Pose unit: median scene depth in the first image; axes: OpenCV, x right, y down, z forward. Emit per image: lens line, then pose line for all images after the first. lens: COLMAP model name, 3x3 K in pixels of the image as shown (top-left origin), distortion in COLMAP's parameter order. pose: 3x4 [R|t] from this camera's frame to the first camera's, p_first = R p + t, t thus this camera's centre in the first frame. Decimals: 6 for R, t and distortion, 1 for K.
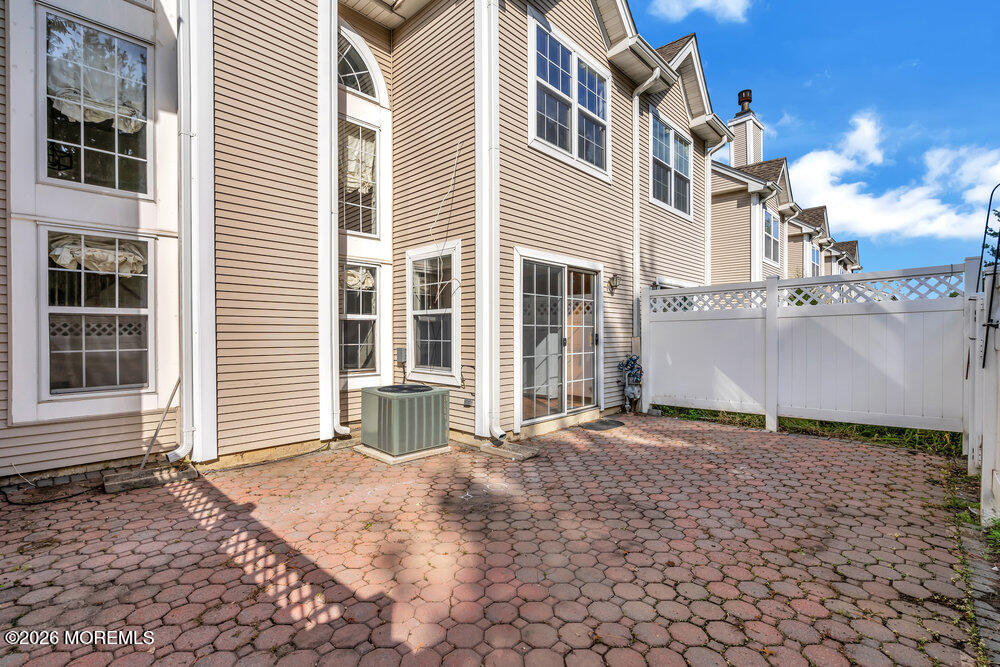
lens RADIAL K [[448.9, 0, 500.0], [0, 448.9, 333.5], [0, 0, 1]] dist [0.000315, 0.000035]
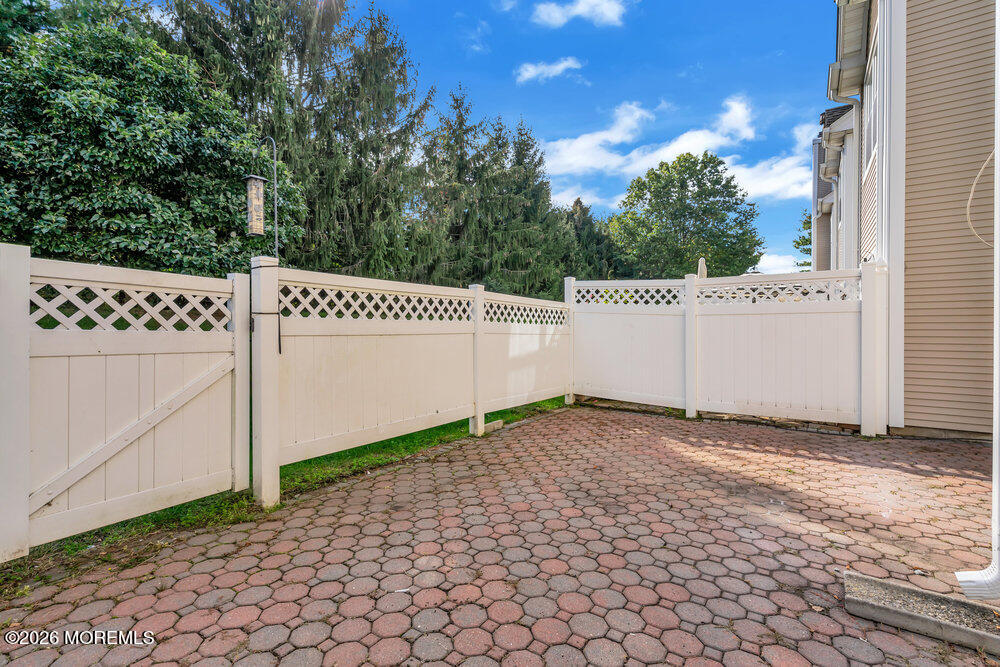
lens RADIAL K [[452.9, 0, 500.0], [0, 452.9, 333.5], [0, 0, 1]] dist [0.000288, 0.000005]
pose [[-0.987210, 0.002595, -0.159404, 0.669719], [0.001945, 0.999989, 0.004228, 0.022843], [0.159413, 0.003864, -0.987204, 1.956437]]
